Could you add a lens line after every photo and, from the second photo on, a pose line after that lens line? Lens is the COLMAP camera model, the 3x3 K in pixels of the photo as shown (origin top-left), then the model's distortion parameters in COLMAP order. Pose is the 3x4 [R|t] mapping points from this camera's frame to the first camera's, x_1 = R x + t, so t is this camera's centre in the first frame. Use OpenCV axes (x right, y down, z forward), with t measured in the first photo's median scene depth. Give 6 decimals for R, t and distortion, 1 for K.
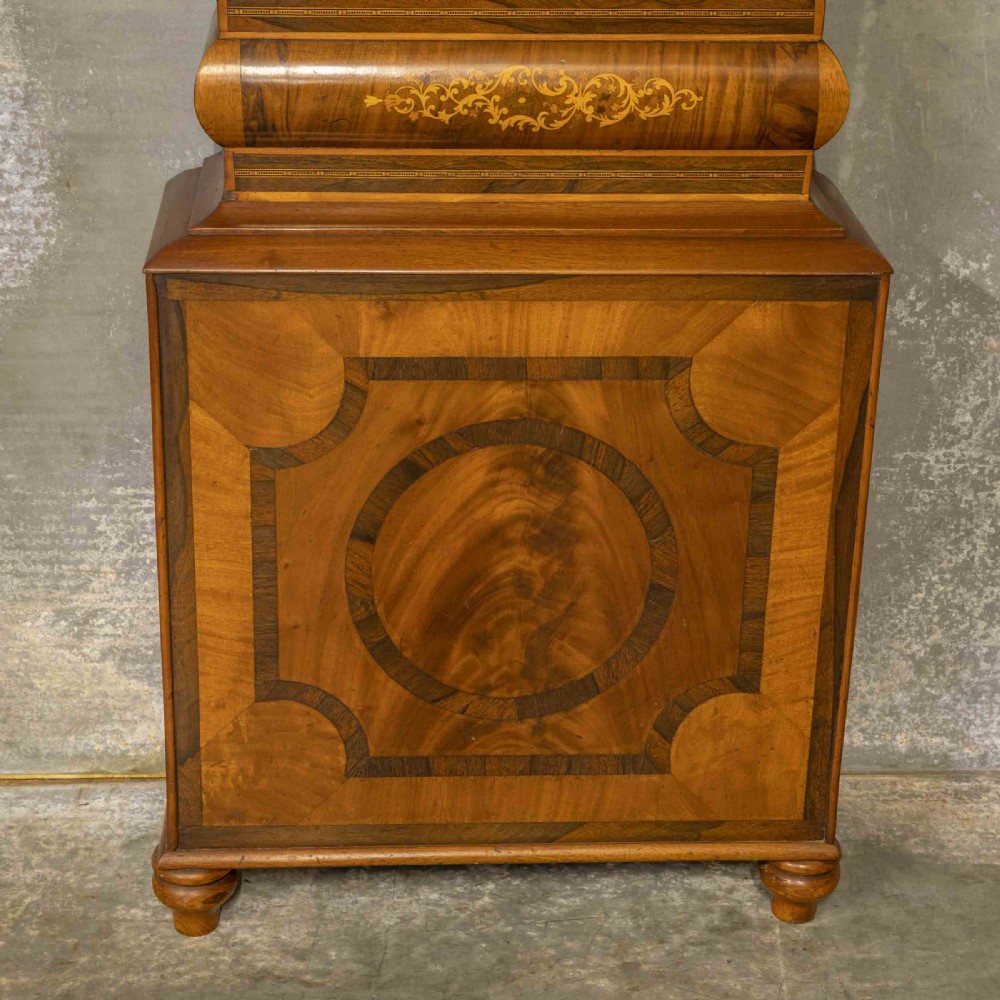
lens RADIAL K [[2181.7, 0, 500.3], [0, 2181.7, 498.7], [0, 0, 1]] dist [0.090820, 0.000000]
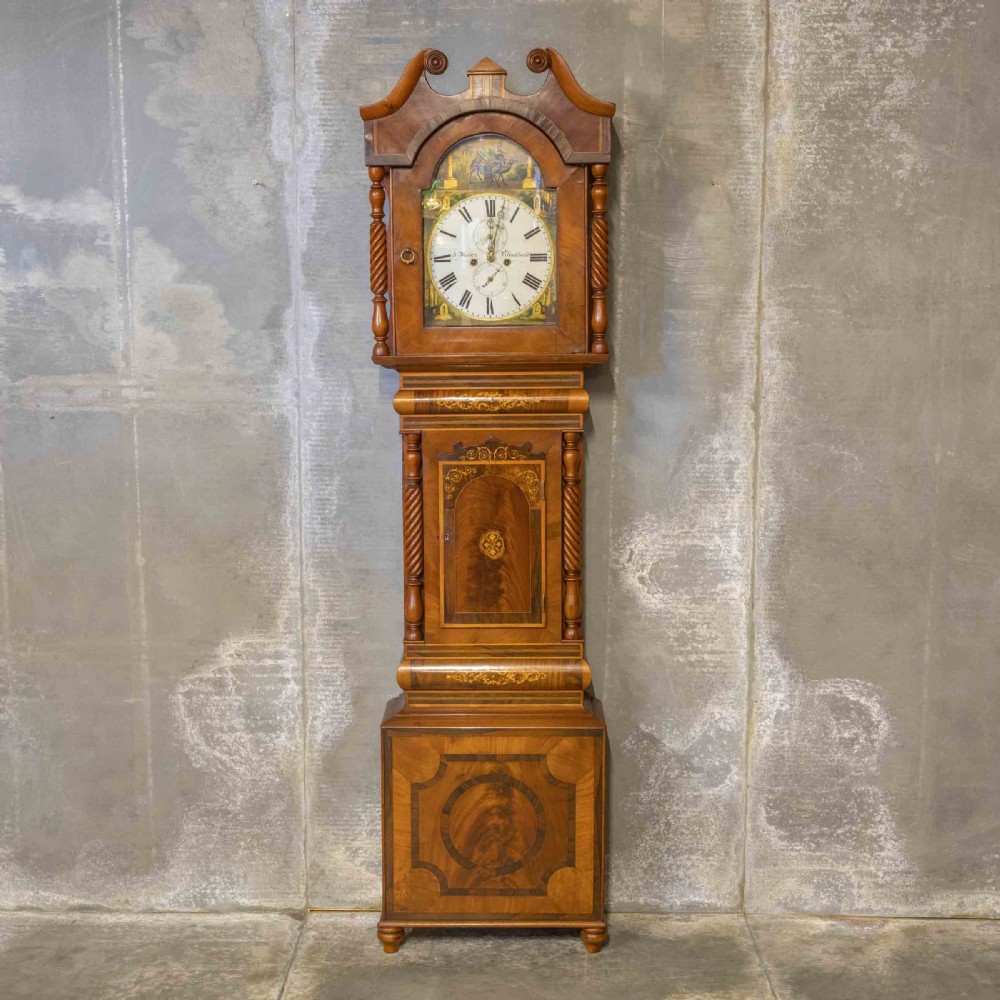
lens RADIAL K [[1439.2, 0, 490.6], [0, 1439.2, 506.1], [0, 0, 1]] dist [-0.023481, 0.000000]
pose [[0.997187, -0.014715, -0.073501, 0.166852], [-0.006677, 0.959208, -0.282622, 0.185764], [0.074662, 0.282318, 0.956411, -1.151350]]
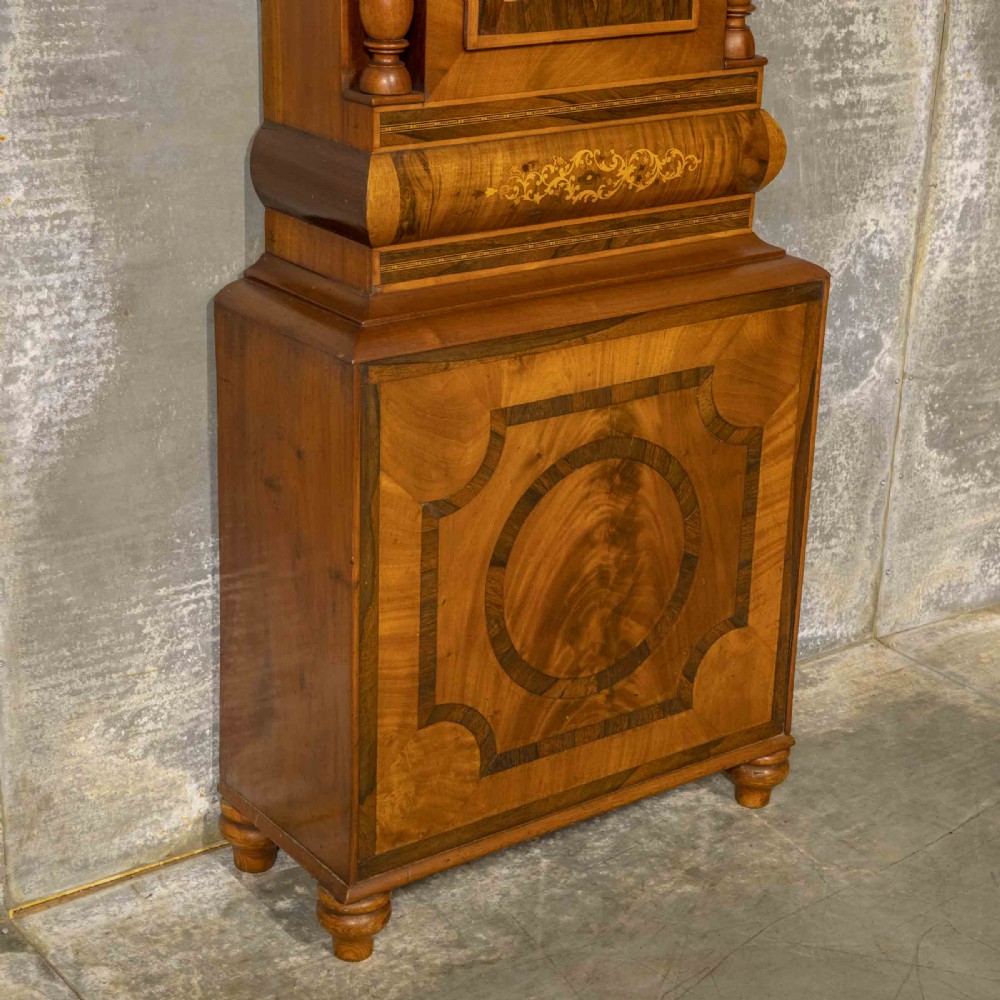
lens RADIAL K [[2051.6, 0, 500.5], [0, 2051.6, 500.4], [0, 0, 1]] dist [0.063641, 0.000000]
pose [[0.836991, -0.191887, 0.512470, -0.635348], [0.210871, 0.977277, 0.021523, -0.039789], [-0.504955, 0.090050, 0.858435, 0.054138]]
